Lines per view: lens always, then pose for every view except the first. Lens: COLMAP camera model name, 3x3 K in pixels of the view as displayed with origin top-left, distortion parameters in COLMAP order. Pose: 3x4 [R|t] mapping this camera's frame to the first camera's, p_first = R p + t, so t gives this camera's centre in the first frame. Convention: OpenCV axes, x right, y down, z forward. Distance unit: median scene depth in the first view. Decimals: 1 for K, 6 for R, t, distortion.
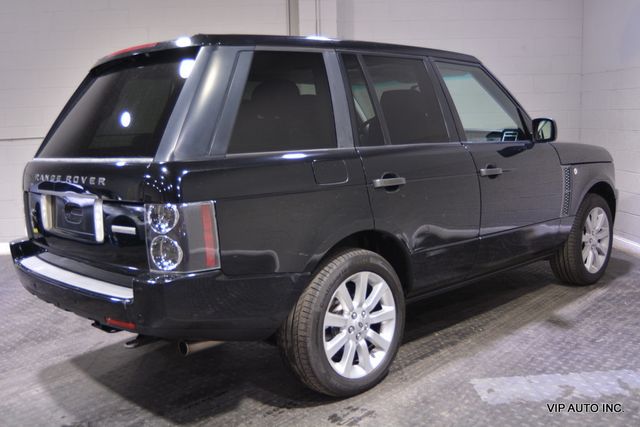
lens RADIAL K [[706.2, 0, 318.3], [0, 706.2, 210.7], [0, 0, 1]] dist [-0.080758, 0.000000]
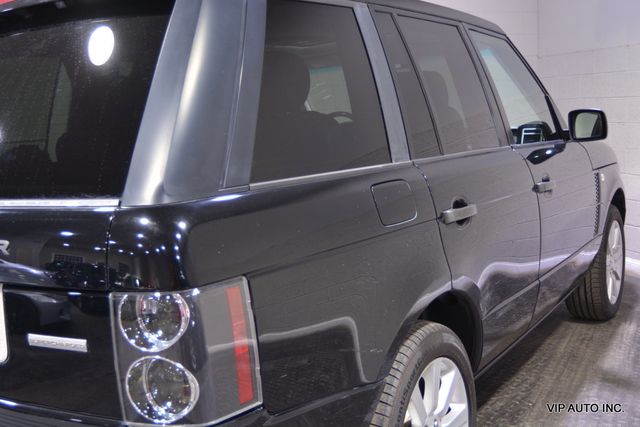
lens RADIAL K [[763.0, 0, 324.9], [0, 763.0, 215.0], [0, 0, 1]] dist [-0.063212, 0.000000]
pose [[0.970892, -0.048921, 0.234469, -0.189763], [0.048960, 0.998785, 0.005655, -0.051264], [-0.234461, 0.005989, 0.972107, 0.380857]]
